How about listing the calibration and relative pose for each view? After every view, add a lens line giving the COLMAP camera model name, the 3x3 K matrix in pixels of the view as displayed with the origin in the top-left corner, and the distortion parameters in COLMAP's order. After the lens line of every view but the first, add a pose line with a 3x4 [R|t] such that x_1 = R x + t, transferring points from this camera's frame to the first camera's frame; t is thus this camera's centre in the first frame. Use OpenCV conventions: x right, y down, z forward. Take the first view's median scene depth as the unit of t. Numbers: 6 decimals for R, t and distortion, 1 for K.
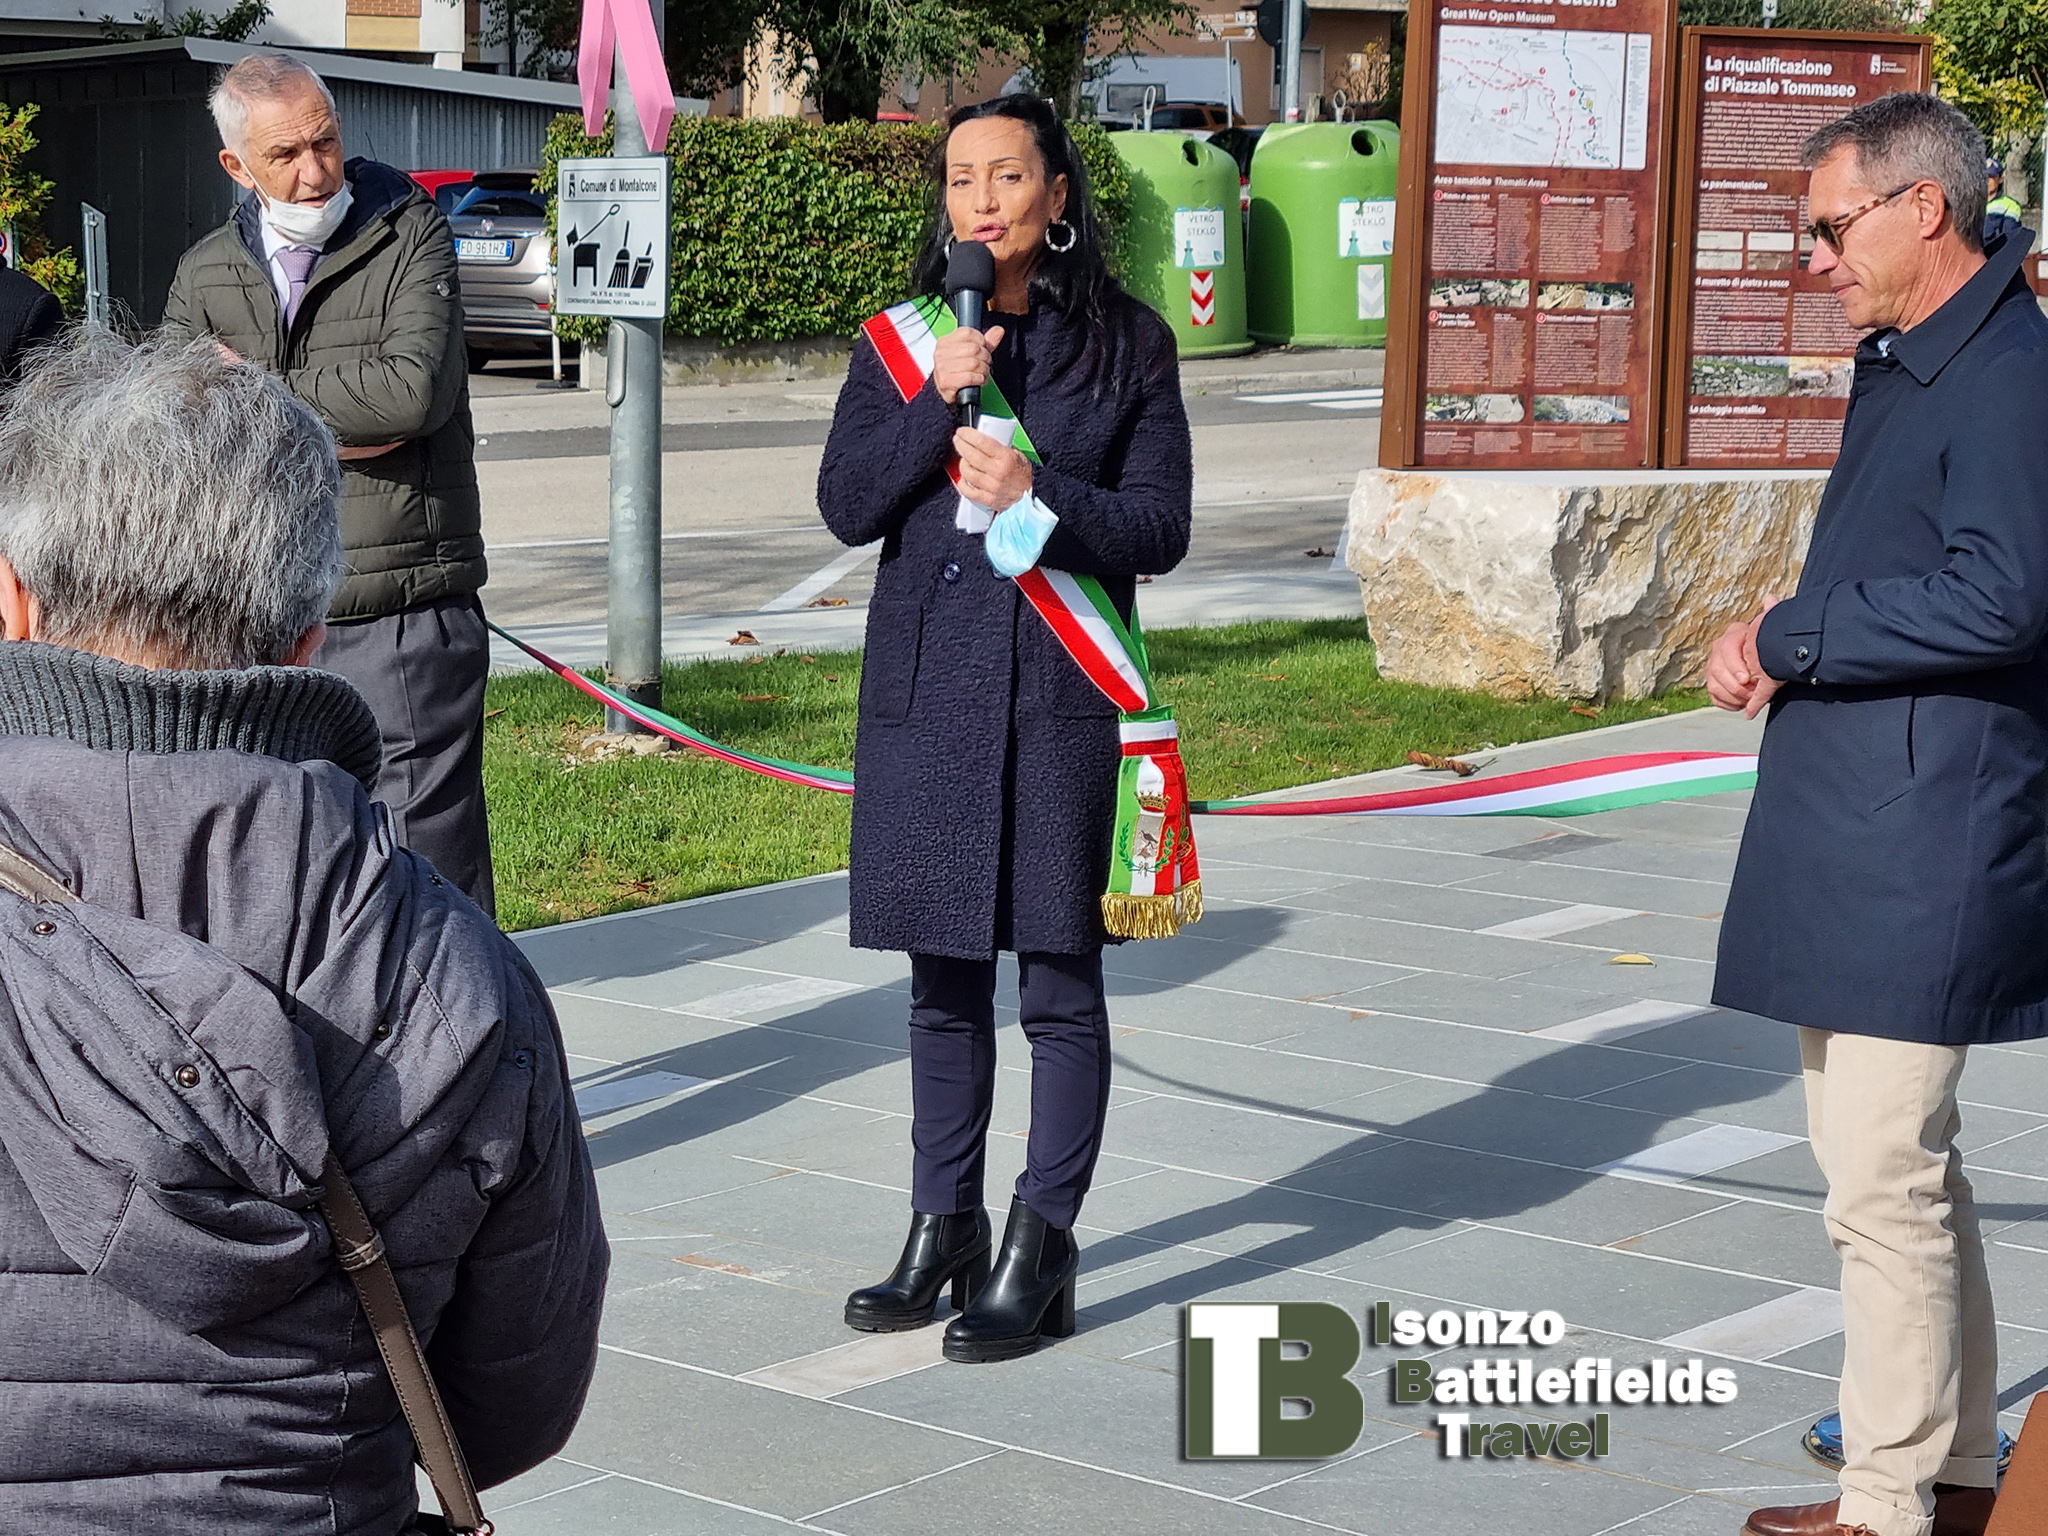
lens RADIAL K [[4570.7, 0, 969.8], [0, 4570.7, 808.9], [0, 0, 1]] dist [0.088057, 0.000000]
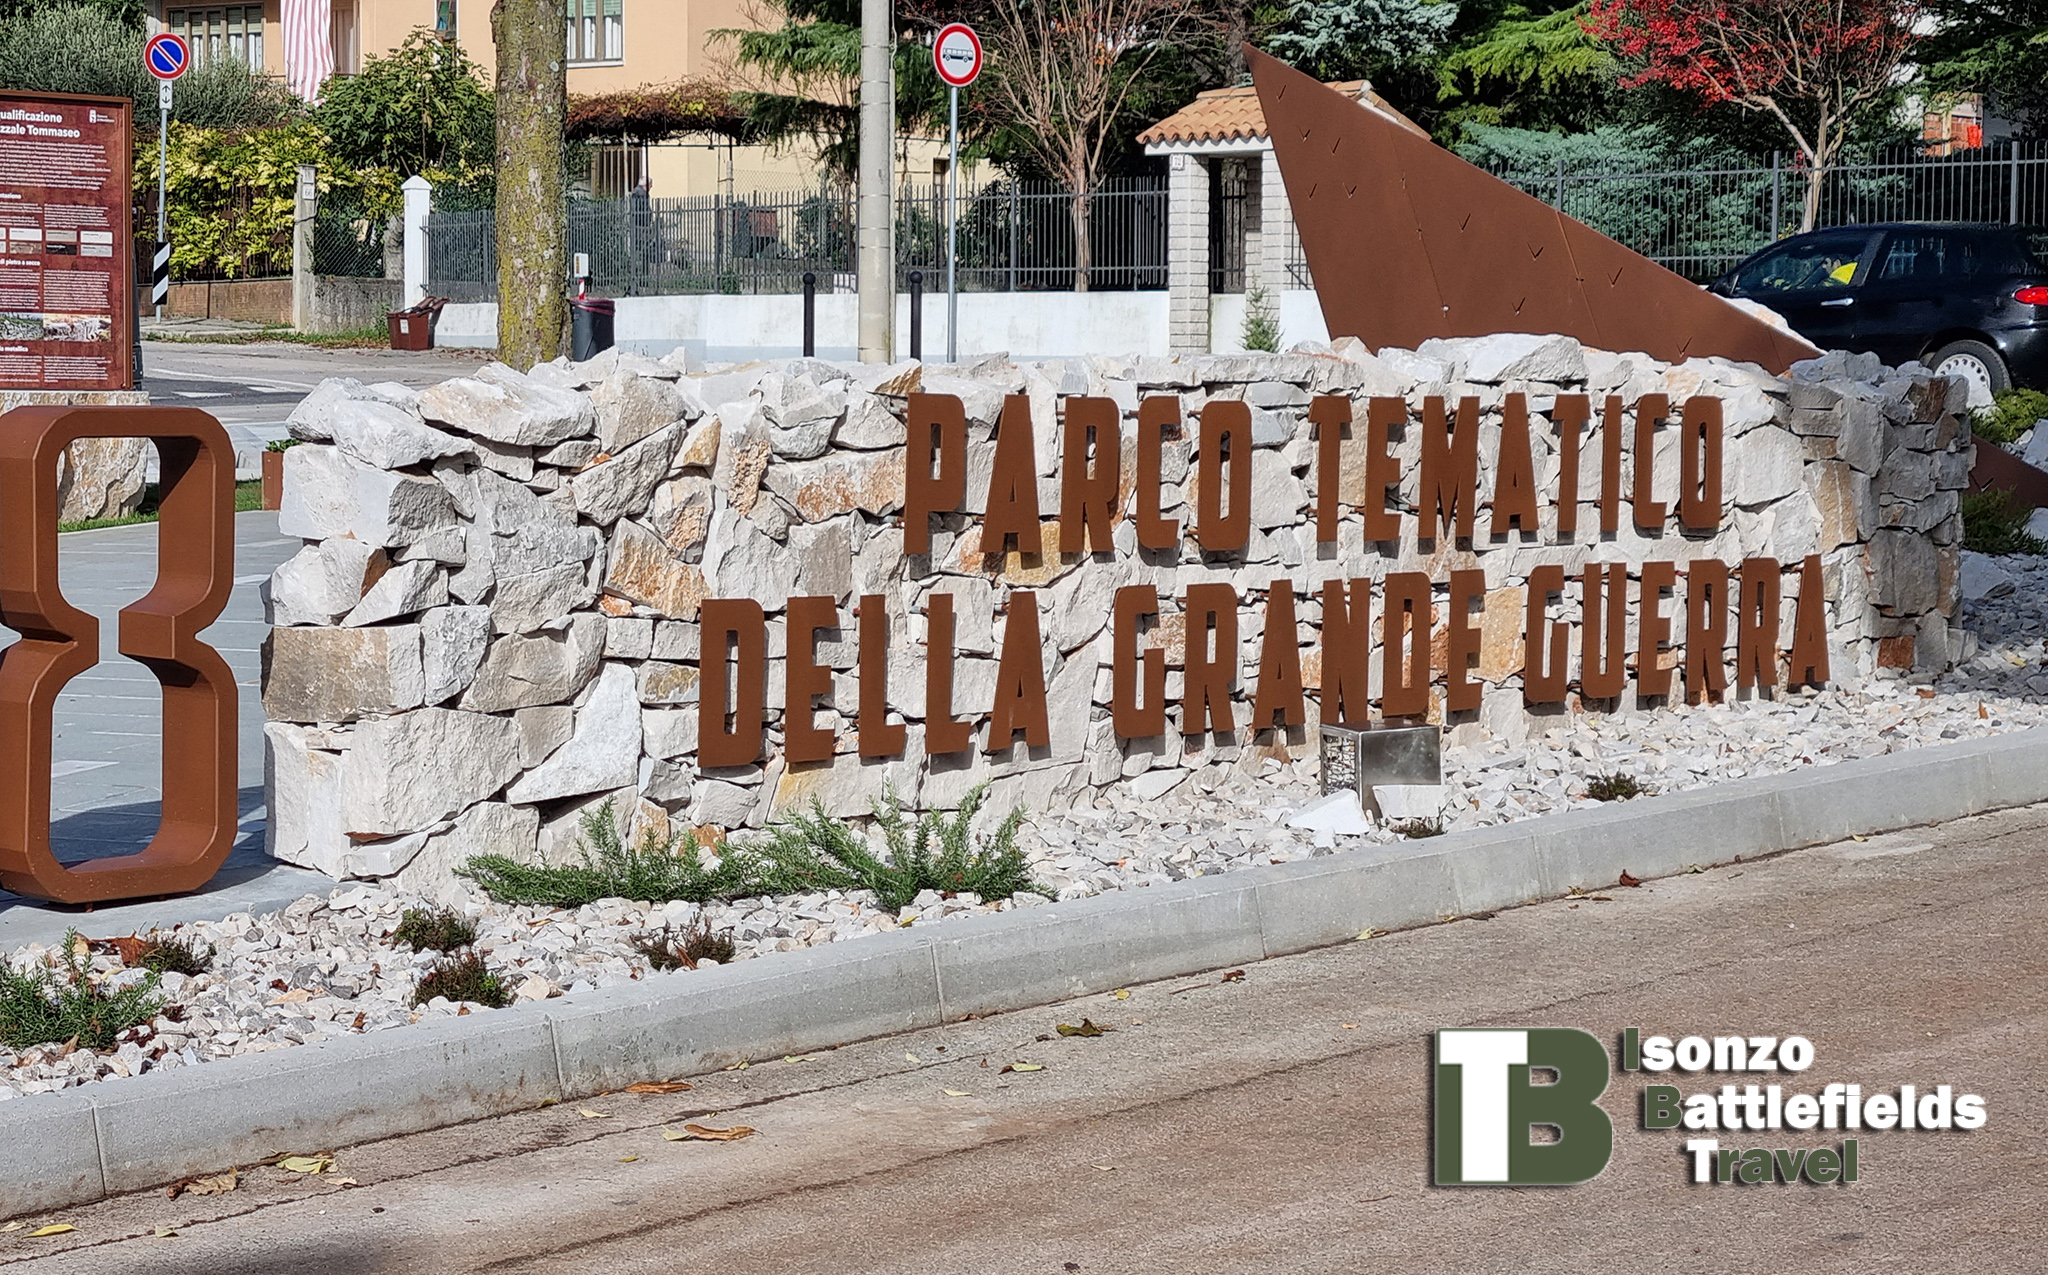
lens RADIAL K [[4569.4, 0, 1031.9], [0, 4569.4, 735.8], [0, 0, 1]] dist [0.086080, 0.000000]
pose [[0.943427, -0.034831, 0.329745, -0.012093], [0.047281, 0.998437, -0.029810, 0.097422], [-0.328191, 0.043715, 0.943599, -0.494790]]
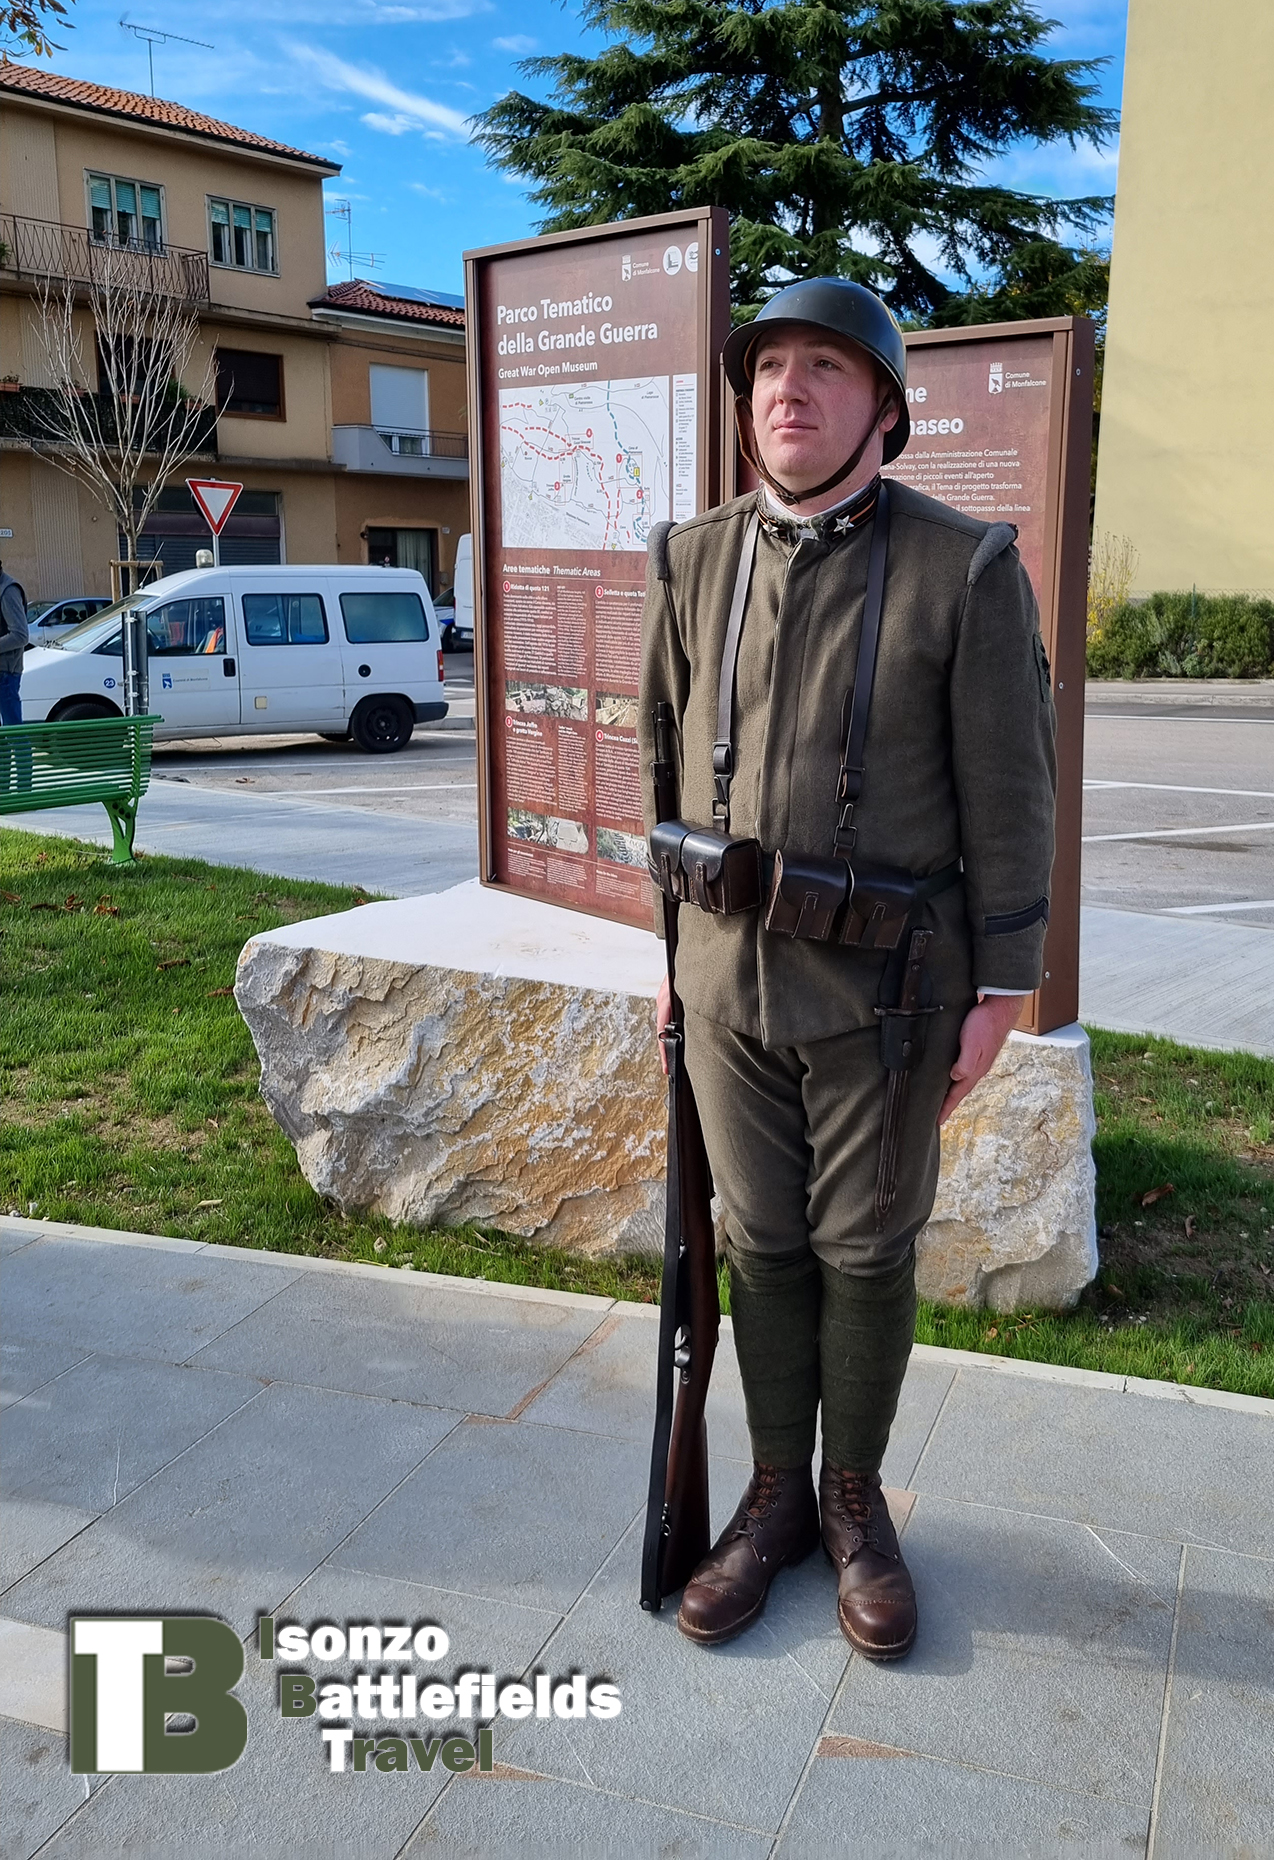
lens RADIAL K [[1540.1, 0, 758.2], [0, 1540.1, 835.4], [0, 0, 1]] dist [0.039315, 0.002415]
pose [[0.378695, 0.156459, -0.912201, 0.391836], [-0.119696, 0.985610, 0.119359, -0.125753], [0.917749, 0.063986, 0.391973, 0.916366]]
